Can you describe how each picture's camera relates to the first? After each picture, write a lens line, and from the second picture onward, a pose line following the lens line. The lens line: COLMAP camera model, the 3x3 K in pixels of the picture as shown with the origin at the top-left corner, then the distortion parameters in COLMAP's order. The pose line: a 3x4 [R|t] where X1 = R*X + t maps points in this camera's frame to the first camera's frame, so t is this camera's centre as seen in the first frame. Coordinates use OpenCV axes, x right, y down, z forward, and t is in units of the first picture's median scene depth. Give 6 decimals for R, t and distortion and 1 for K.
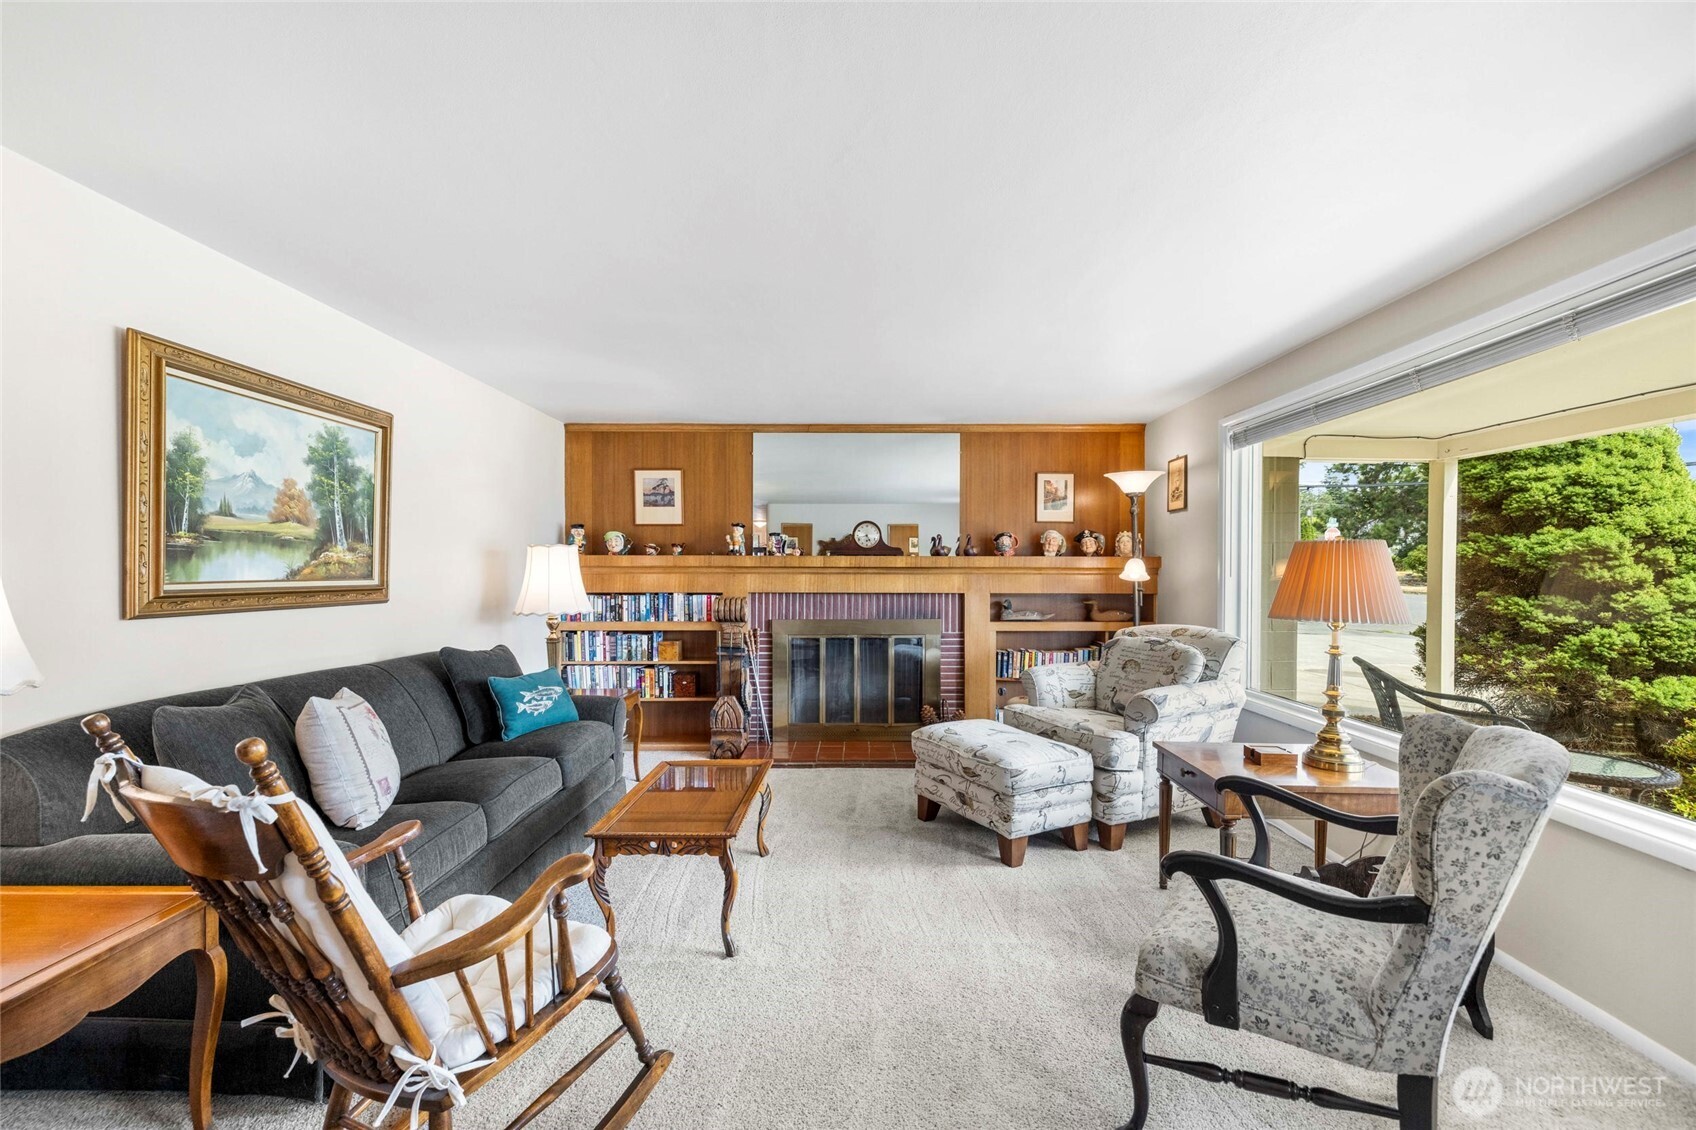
lens RADIAL K [[724.7, 0, 848.8], [0, 724.7, 576.2], [0, 0, 1]] dist [-0.001097, 0.000673]
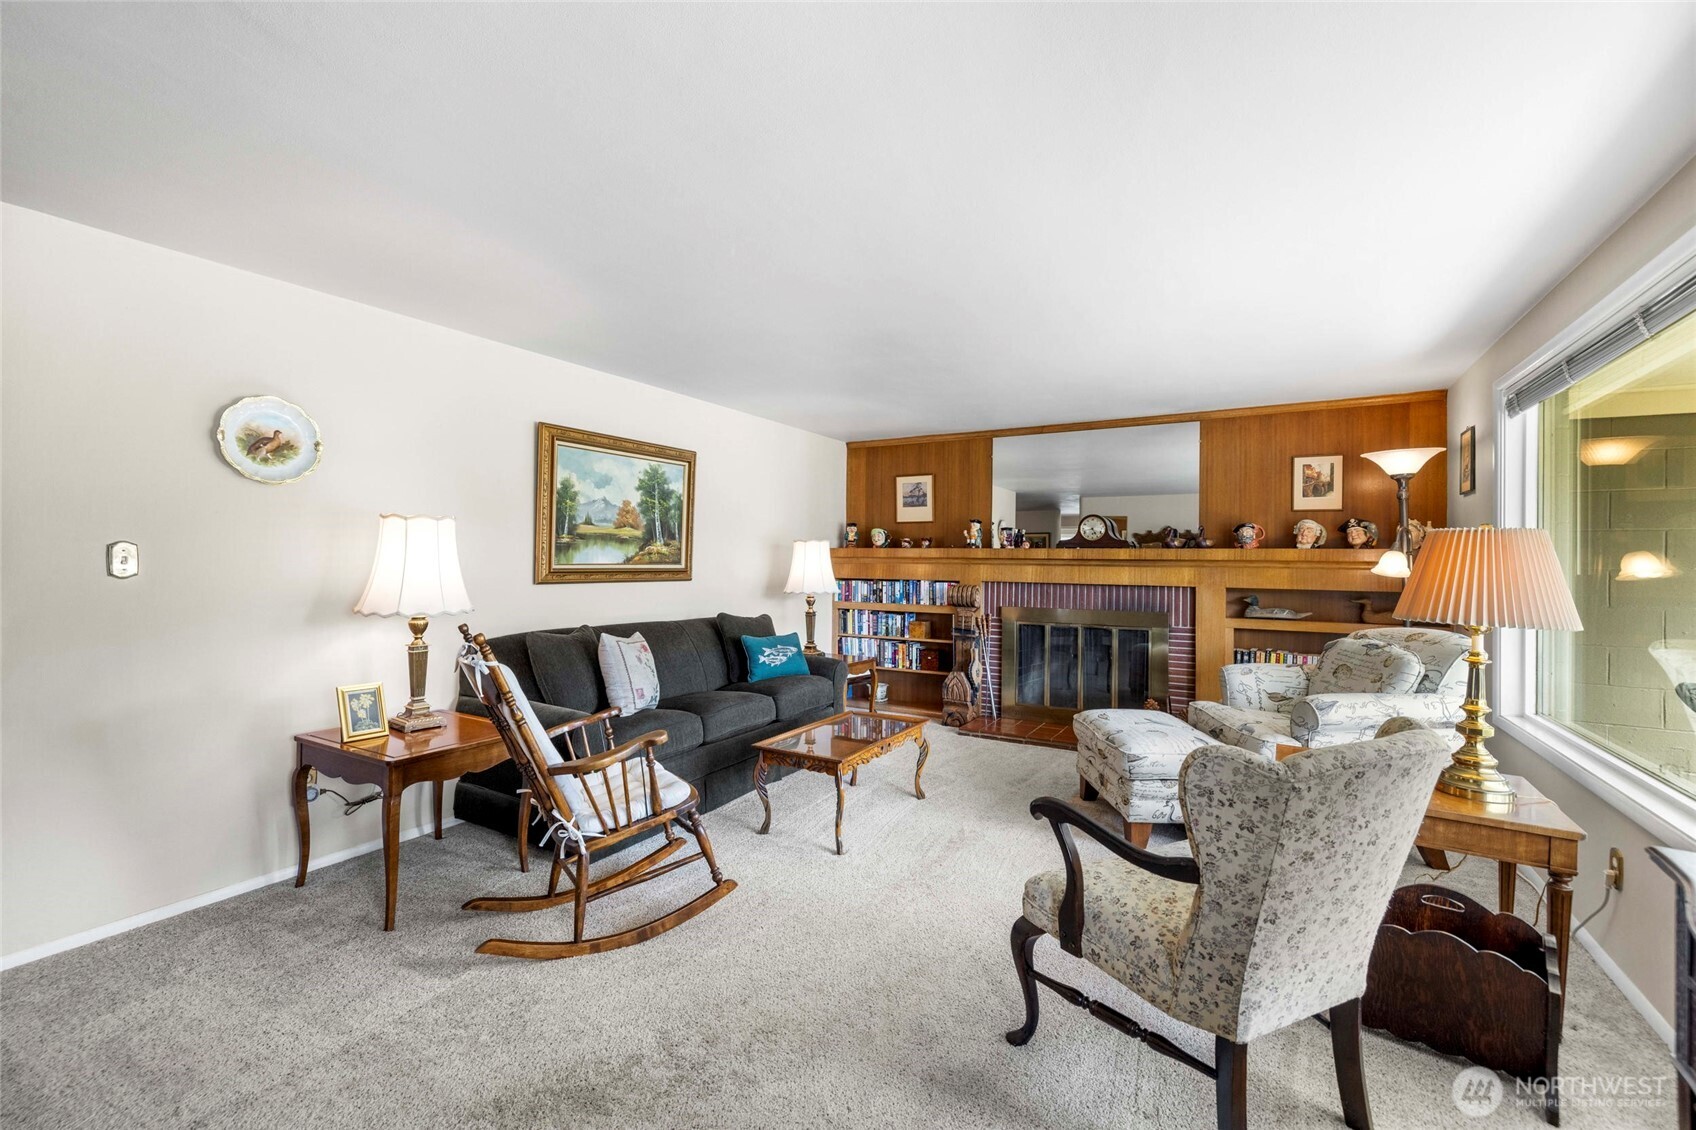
lens RADIAL K [[724.7, 0, 857.1], [0, 724.7, 551.6], [0, 0, 1]] dist [-0.001097, 0.000673]
pose [[0.861196, 0.001087, -0.508271, 0.412353], [-0.013567, 0.999691, -0.020848, 0.004071], [0.508091, 0.024850, 0.860945, -0.095696]]
